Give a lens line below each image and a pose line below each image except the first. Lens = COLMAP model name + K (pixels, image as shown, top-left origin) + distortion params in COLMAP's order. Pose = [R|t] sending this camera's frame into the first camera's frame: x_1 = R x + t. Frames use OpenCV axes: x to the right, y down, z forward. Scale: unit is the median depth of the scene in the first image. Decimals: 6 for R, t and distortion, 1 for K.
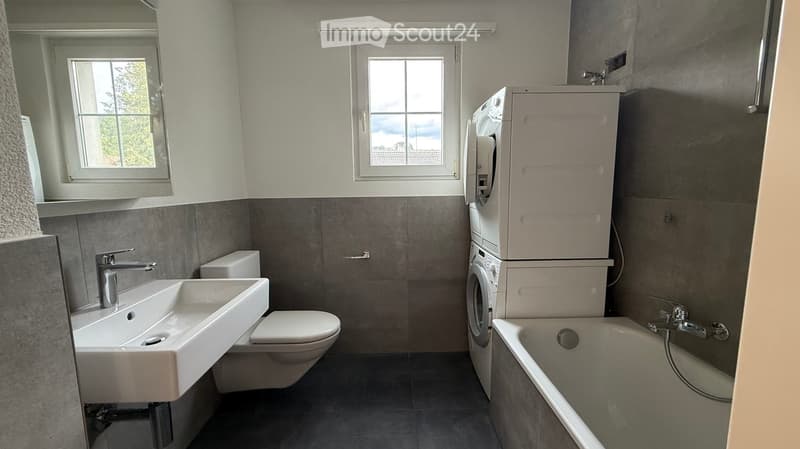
lens RADIAL K [[321.4, 0, 400.0], [0, 321.4, 224.5], [0, 0, 1]] dist [0.002154, 0.000273]
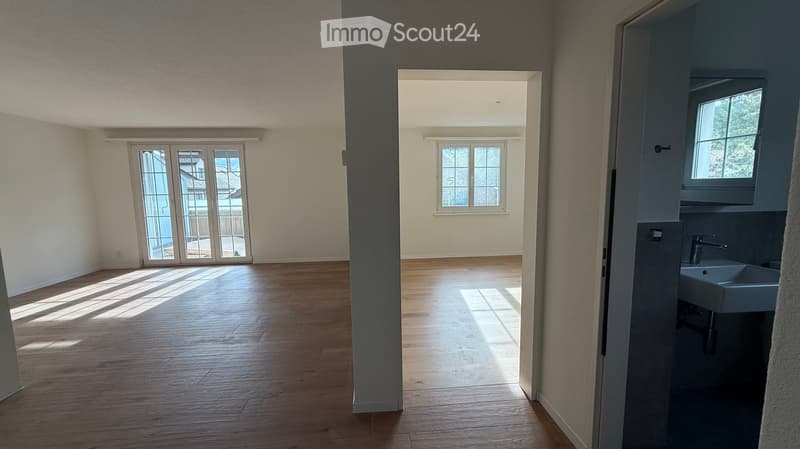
lens RADIAL K [[321.4, 0, 400.0], [0, 321.4, 224.5], [0, 0, 1]] dist [0.002154, 0.000273]
pose [[0.078076, 0.118159, -0.989920, 0.612284], [-0.106576, 0.988251, 0.109554, 0.011036], [0.991234, 0.096948, 0.089752, -0.687471]]
